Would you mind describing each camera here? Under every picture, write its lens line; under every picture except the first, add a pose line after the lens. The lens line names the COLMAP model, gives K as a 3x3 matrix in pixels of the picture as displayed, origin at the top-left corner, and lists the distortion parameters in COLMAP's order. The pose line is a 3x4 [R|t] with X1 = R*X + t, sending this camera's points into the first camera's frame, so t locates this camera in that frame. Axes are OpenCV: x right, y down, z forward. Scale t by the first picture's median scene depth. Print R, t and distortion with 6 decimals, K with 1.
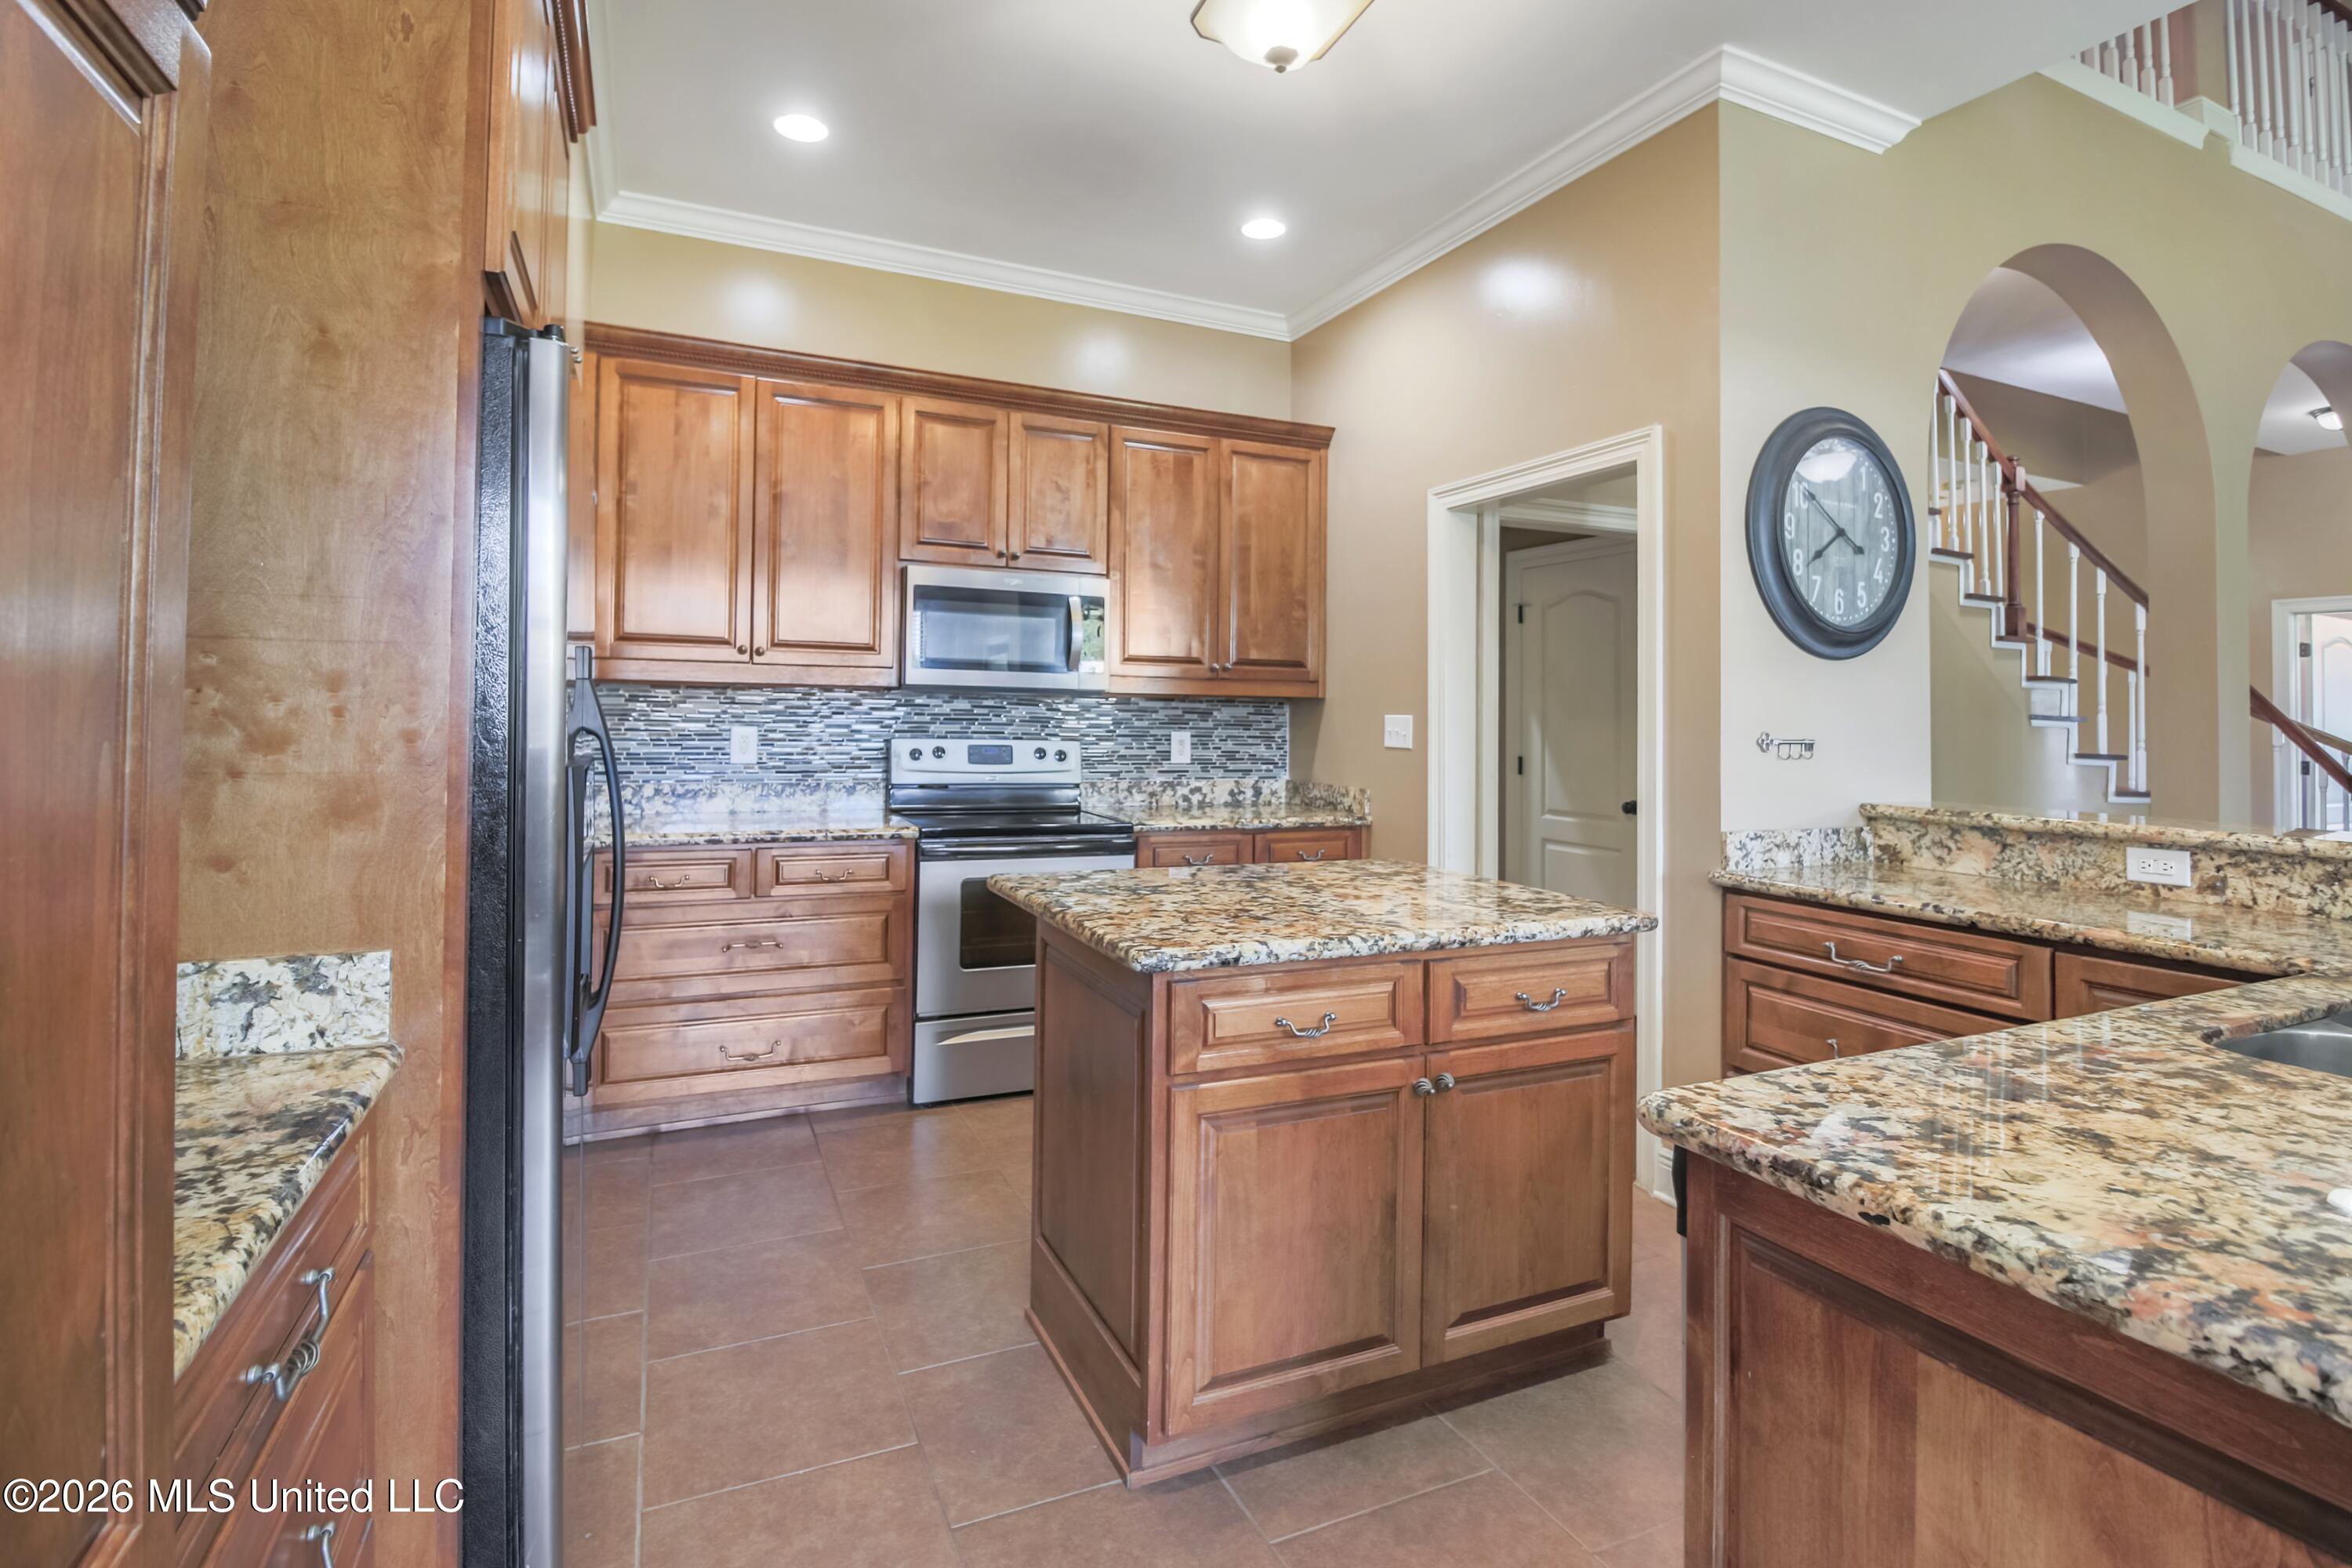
lens RADIAL K [[1113.5, 0, 1177.1], [0, 1113.5, 738.9], [0, 0, 1]] dist [0.001724, -0.000014]
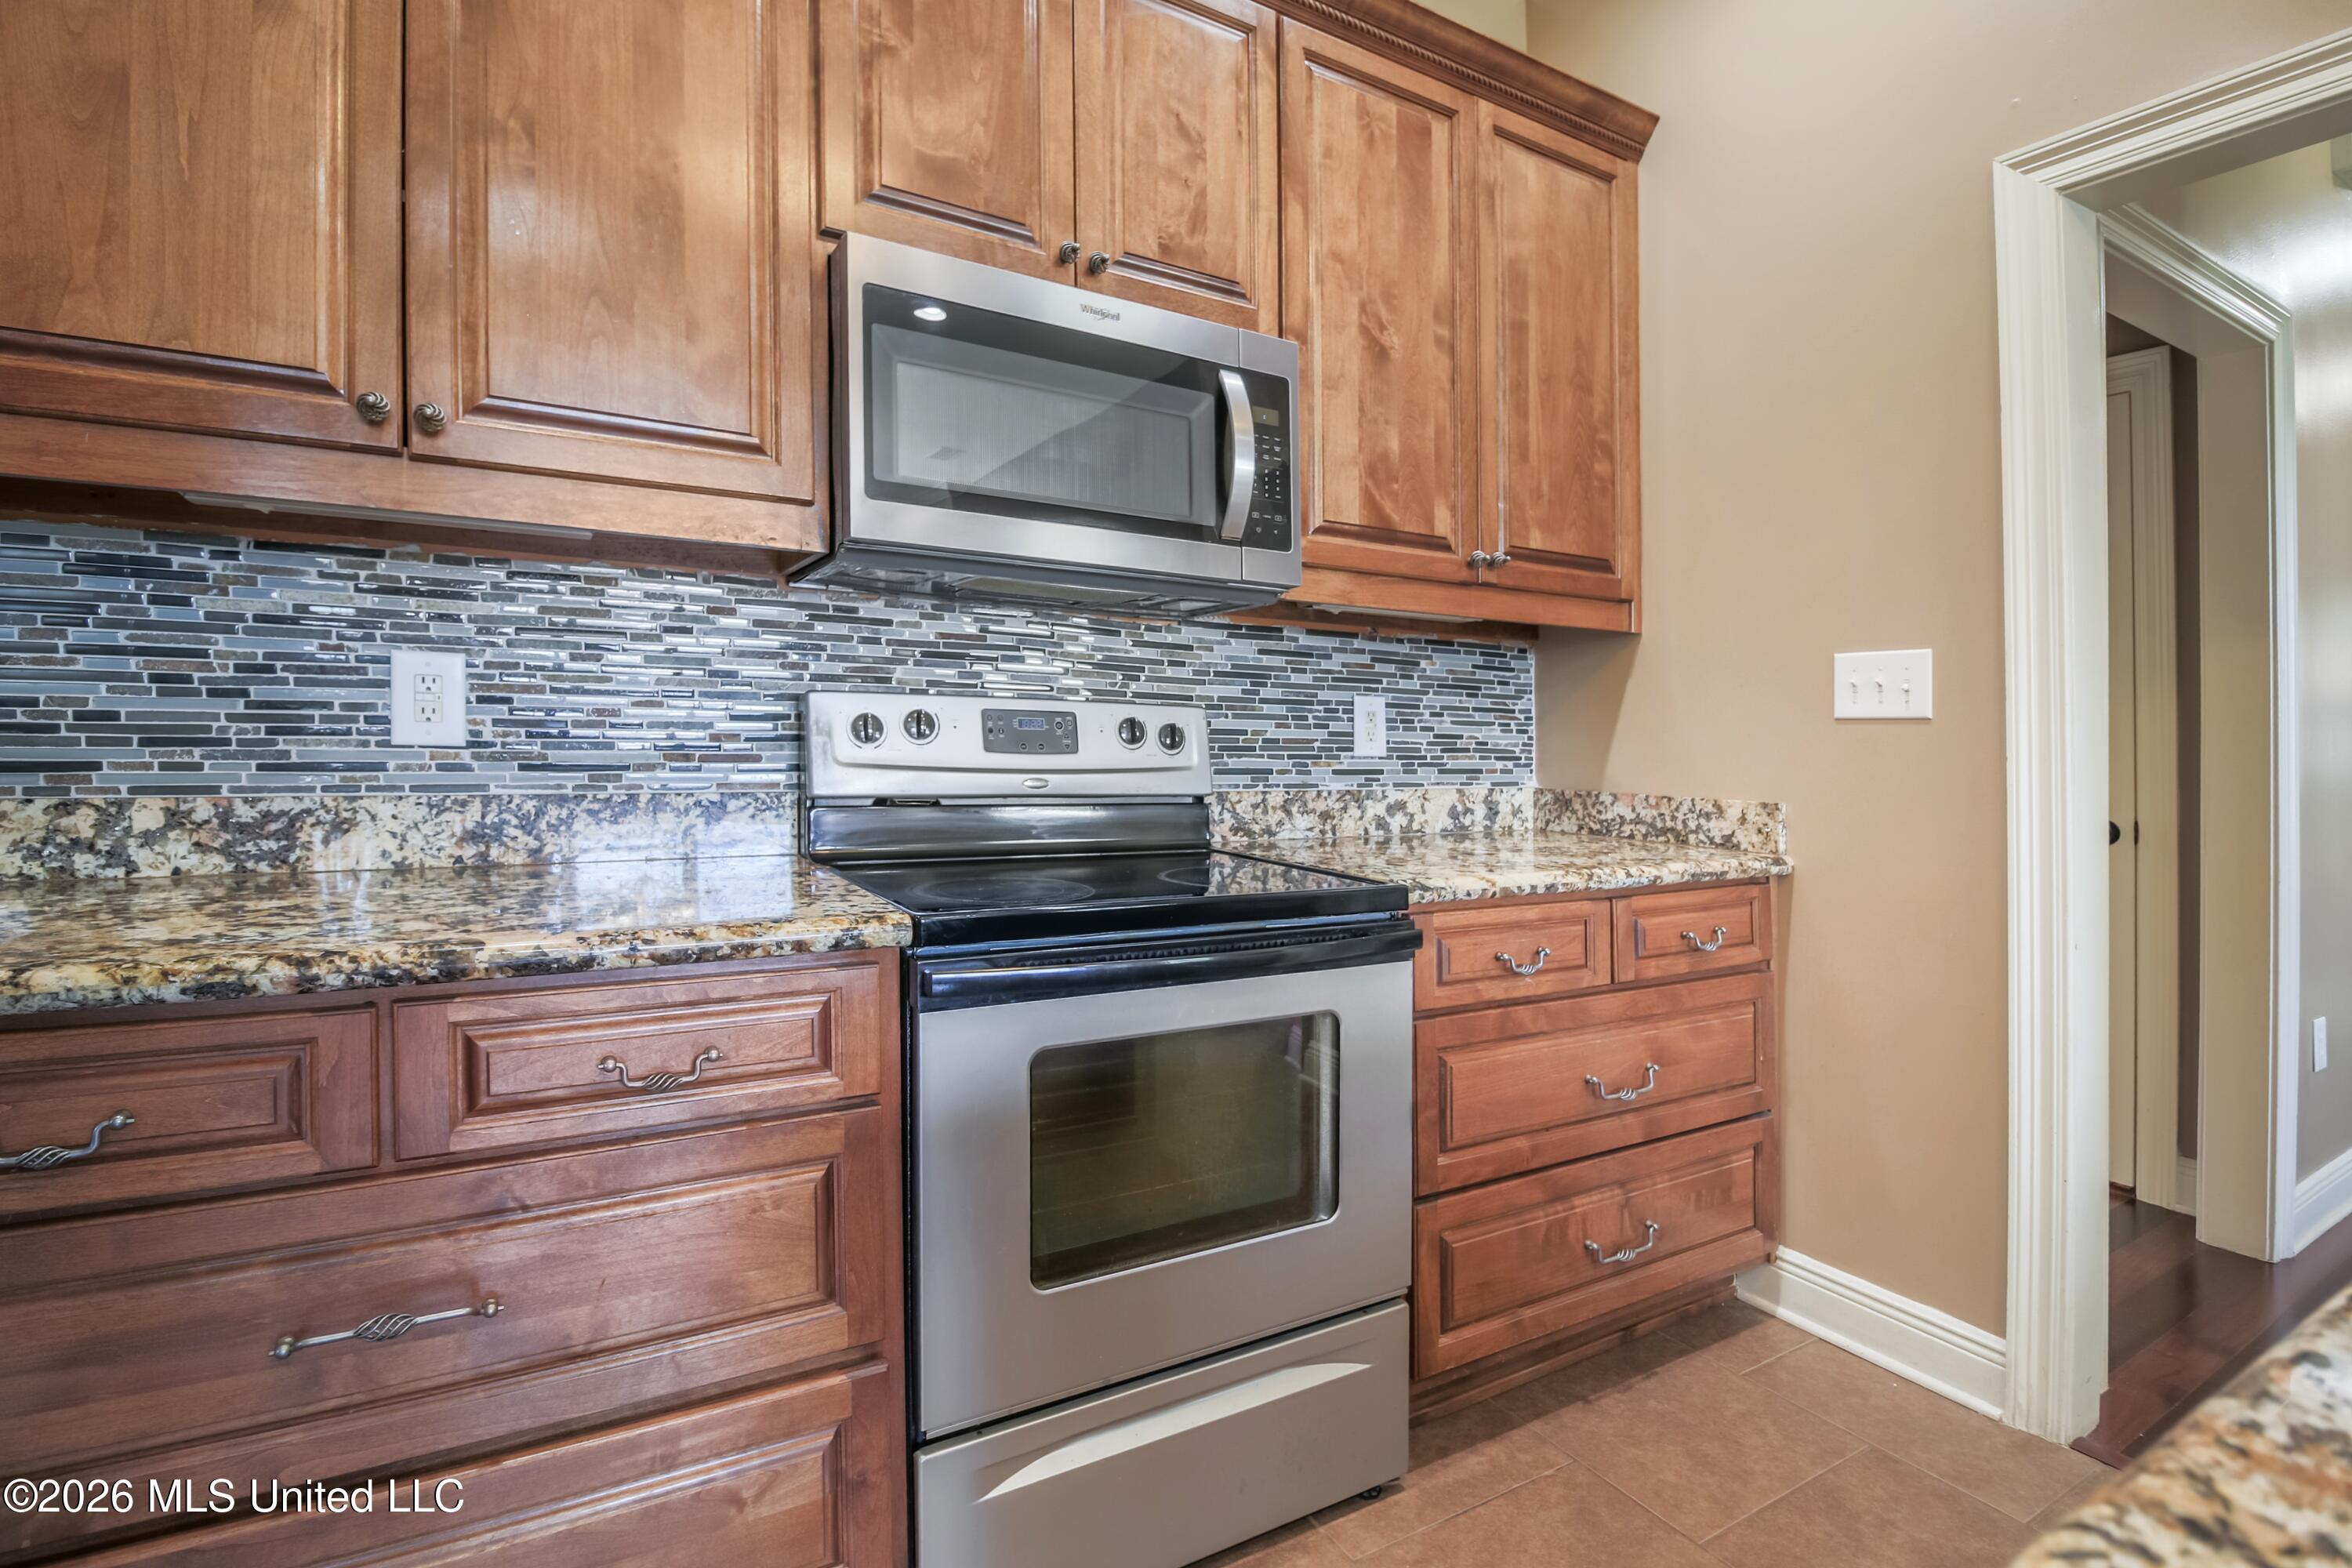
lens RADIAL K [[1128.6, 0, 1207.0], [0, 1128.6, 843.9], [0, 0, 1]] dist [-0.006443, -0.000329]
pose [[0.993119, -0.008971, 0.116766, -0.148472], [-0.000141, 0.996970, 0.077791, 0.023627], [-0.117110, -0.077272, 0.990108, 0.522742]]
